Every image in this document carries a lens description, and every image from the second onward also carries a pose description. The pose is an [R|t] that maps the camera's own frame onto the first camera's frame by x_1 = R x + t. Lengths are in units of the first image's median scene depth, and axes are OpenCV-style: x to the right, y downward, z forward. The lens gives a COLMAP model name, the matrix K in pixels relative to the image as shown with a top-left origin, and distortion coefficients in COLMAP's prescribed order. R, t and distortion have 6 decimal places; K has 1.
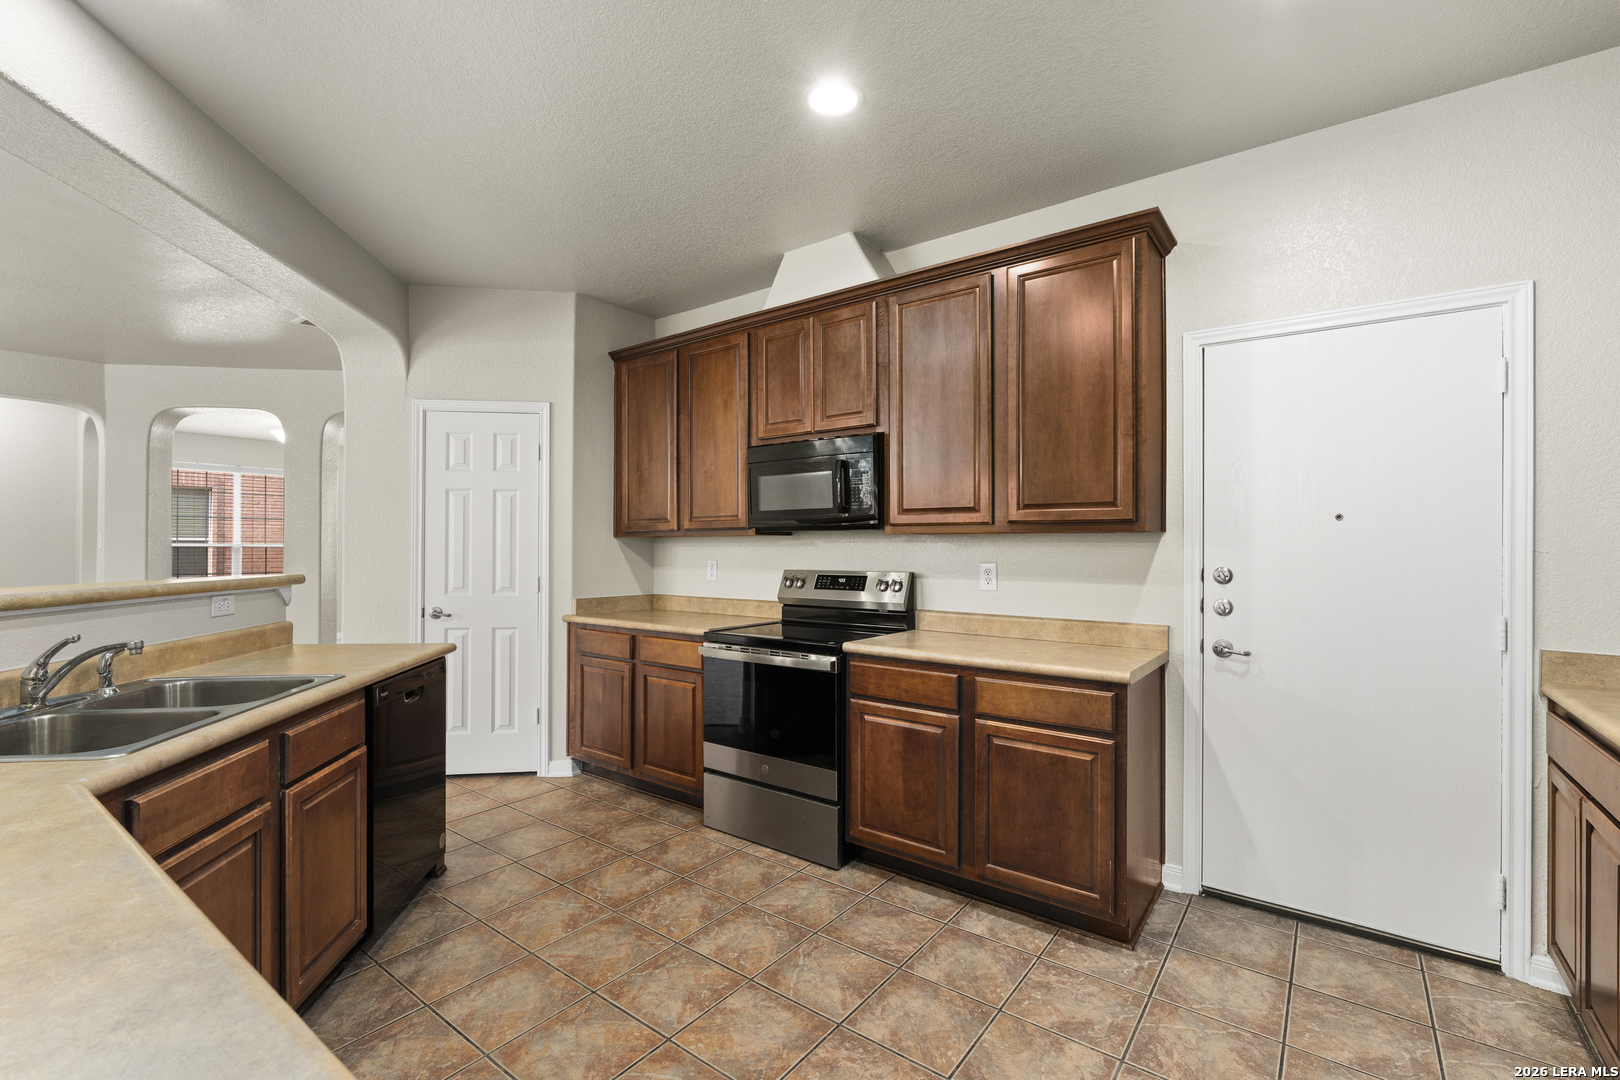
lens RADIAL K [[706.5, 0, 805.5], [0, 706.5, 552.6], [0, 0, 1]] dist [-0.002449, -0.000377]
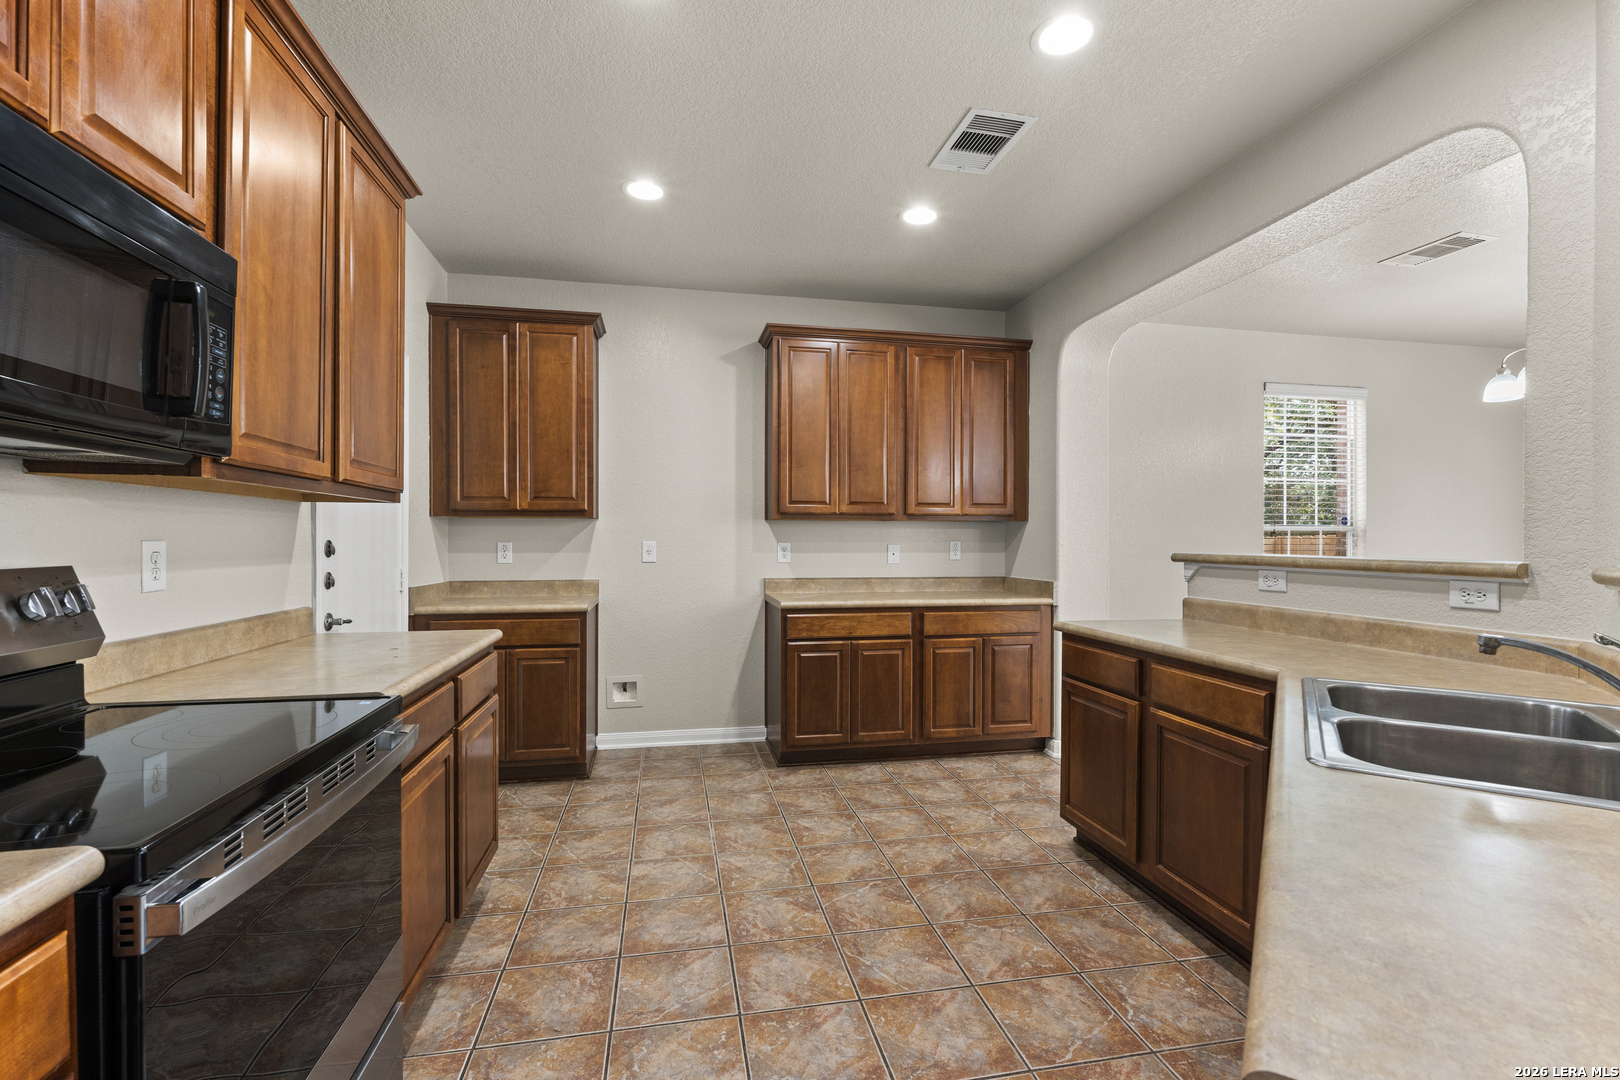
lens RADIAL K [[720.4, 0, 810.8], [0, 720.4, 532.9], [0, 0, 1]] dist [-0.007533, -0.000094]
pose [[-0.754875, 0.000844, 0.655868, -0.759253], [-0.001028, 0.999996, -0.002471, 0.016382], [-0.655868, -0.002539, -0.754871, 1.693623]]
